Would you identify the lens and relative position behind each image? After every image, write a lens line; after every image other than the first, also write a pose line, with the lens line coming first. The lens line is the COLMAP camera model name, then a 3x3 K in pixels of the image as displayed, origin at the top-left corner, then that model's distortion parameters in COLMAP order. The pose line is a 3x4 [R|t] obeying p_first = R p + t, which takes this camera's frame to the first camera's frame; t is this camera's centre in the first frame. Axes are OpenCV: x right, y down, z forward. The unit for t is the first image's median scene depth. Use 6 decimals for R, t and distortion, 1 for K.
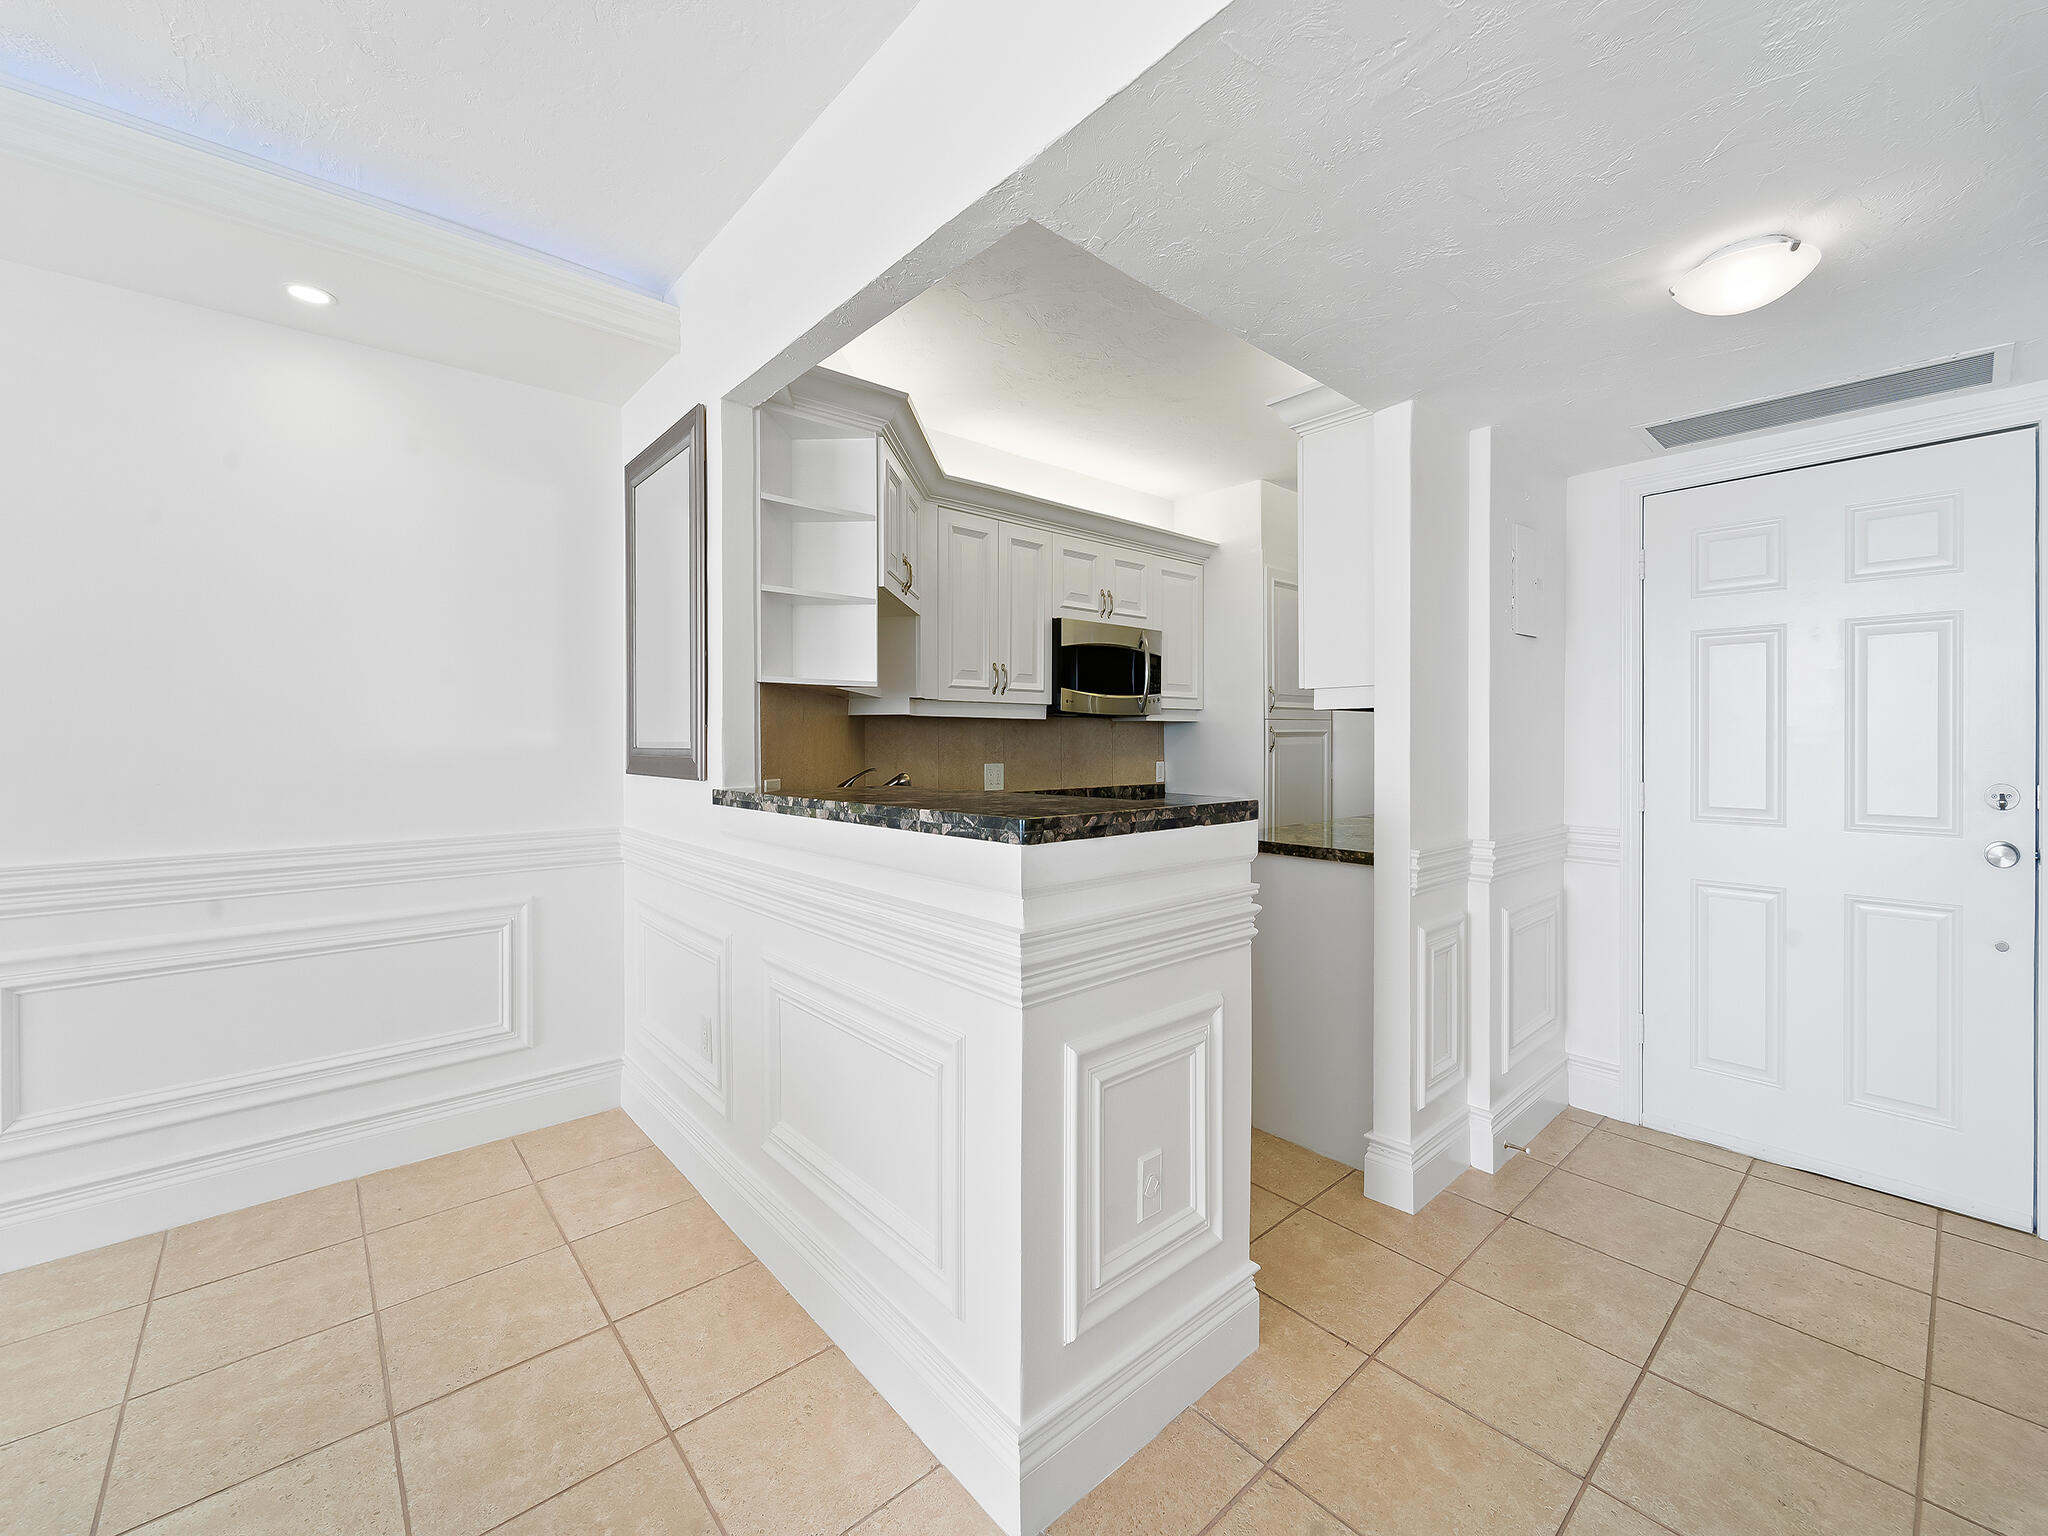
lens RADIAL K [[838.2, 0, 1026.5], [0, 838.2, 755.5], [0, 0, 1]] dist [0.002306, -0.001885]
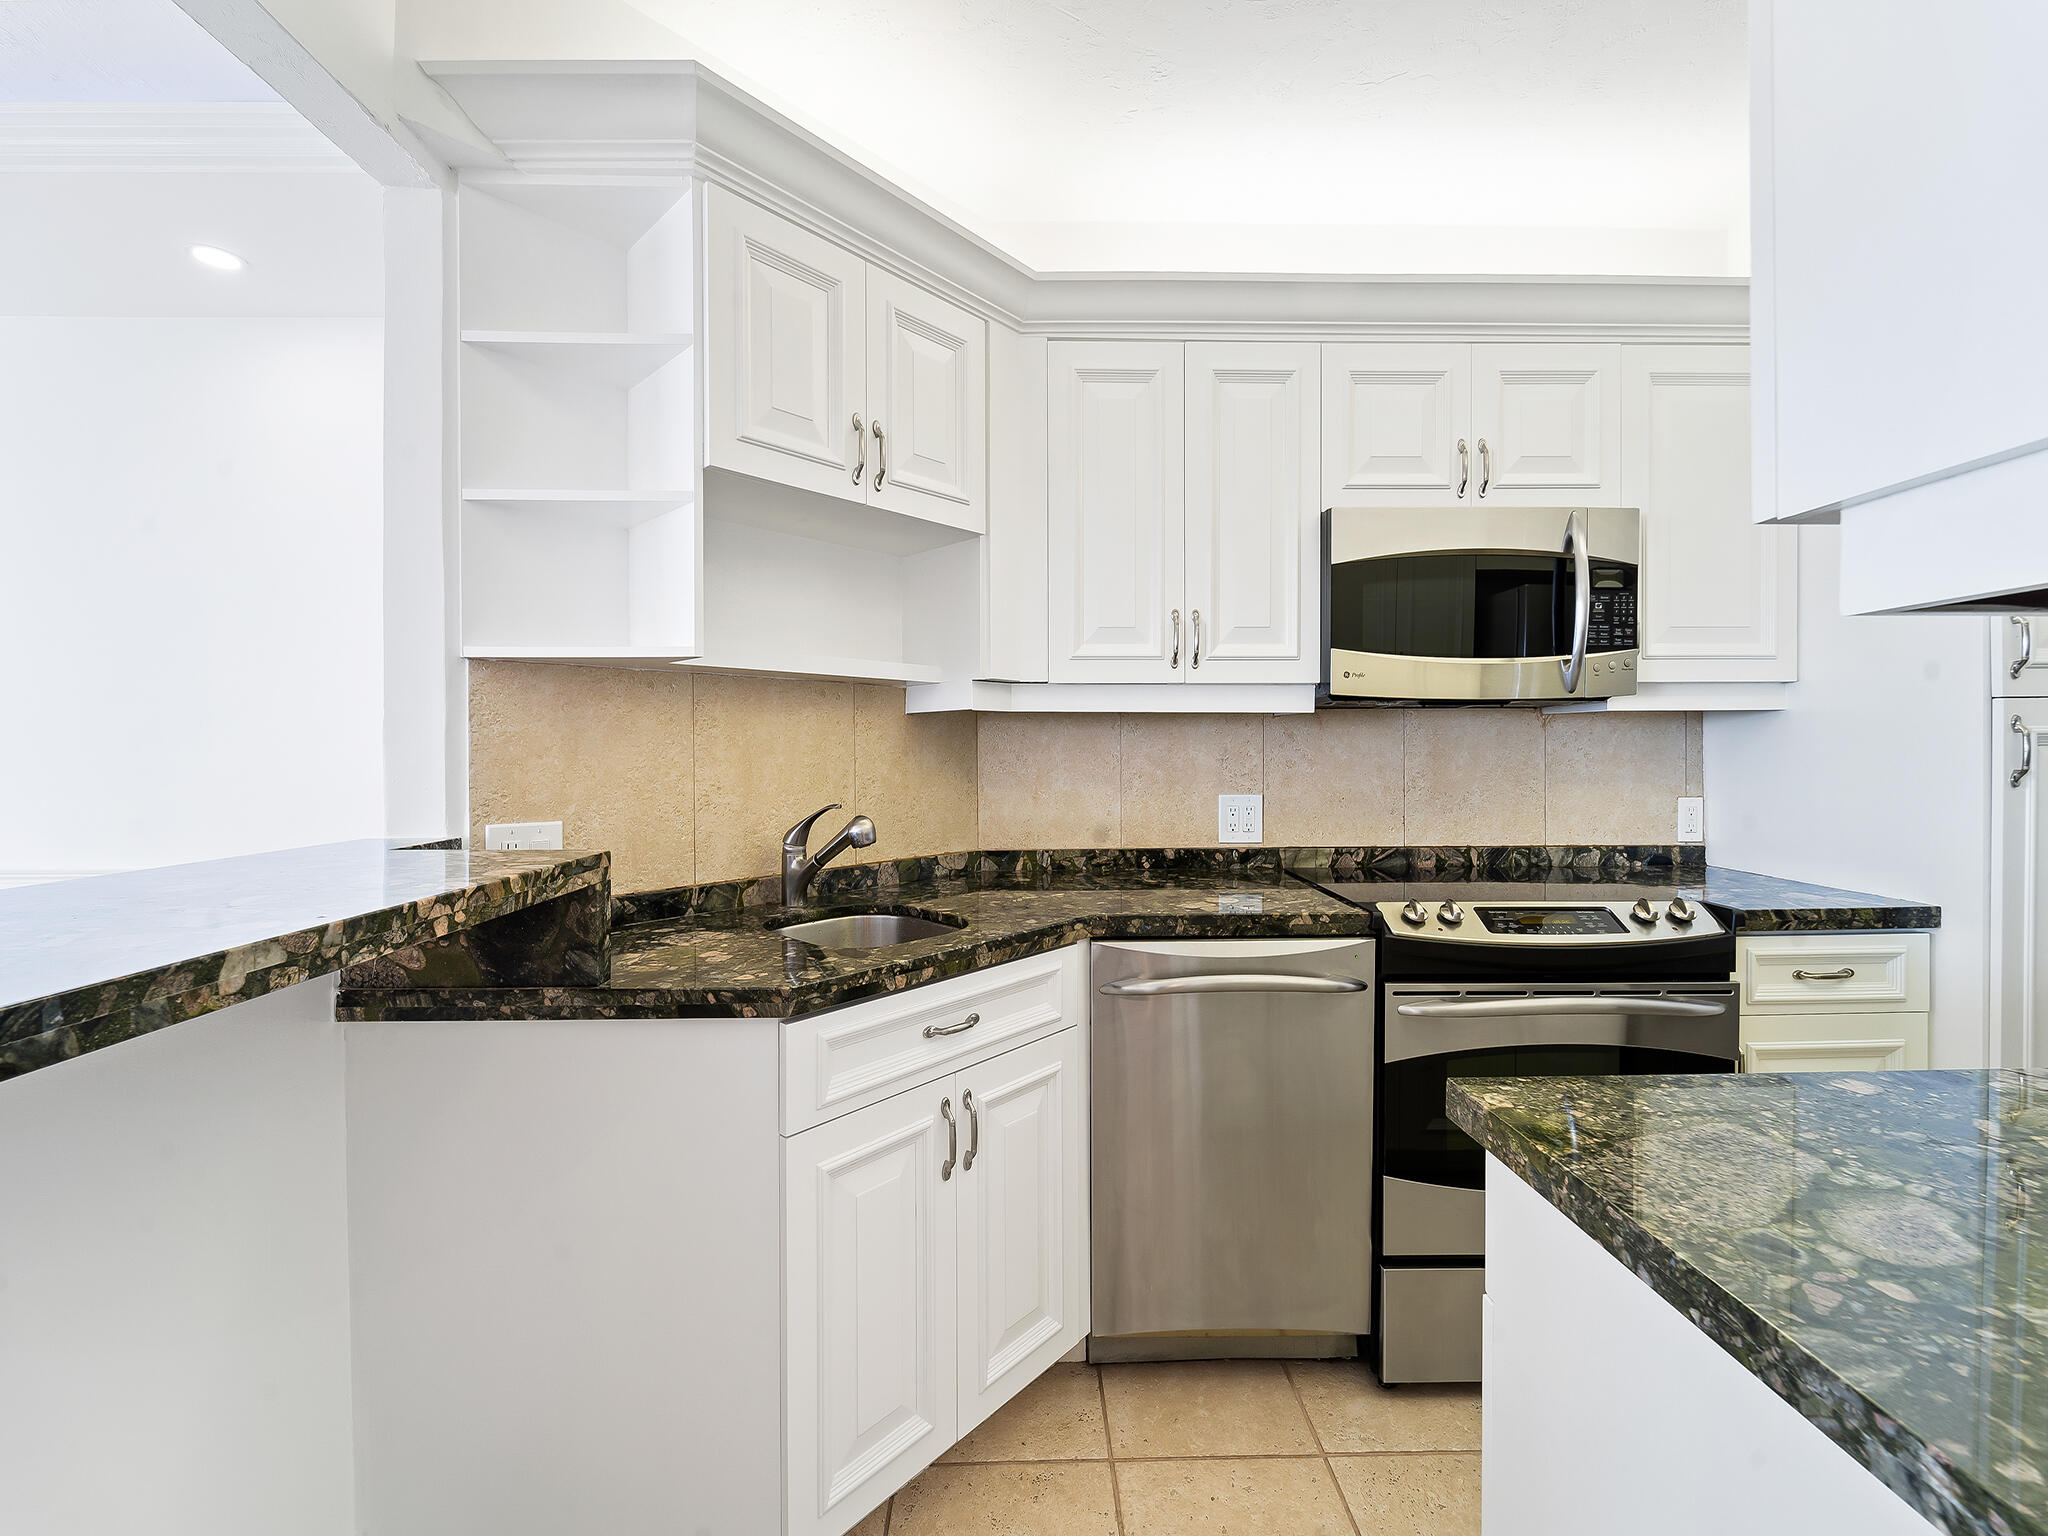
lens RADIAL K [[838.2, 0, 1029.8], [0, 838.2, 751.0], [0, 0, 1]] dist [0.002306, -0.001885]
pose [[0.763859, 0.003354, -0.645374, 0.211503], [-0.011293, 0.999903, -0.008169, -0.012877], [0.645284, 0.013528, 0.763823, 0.474713]]
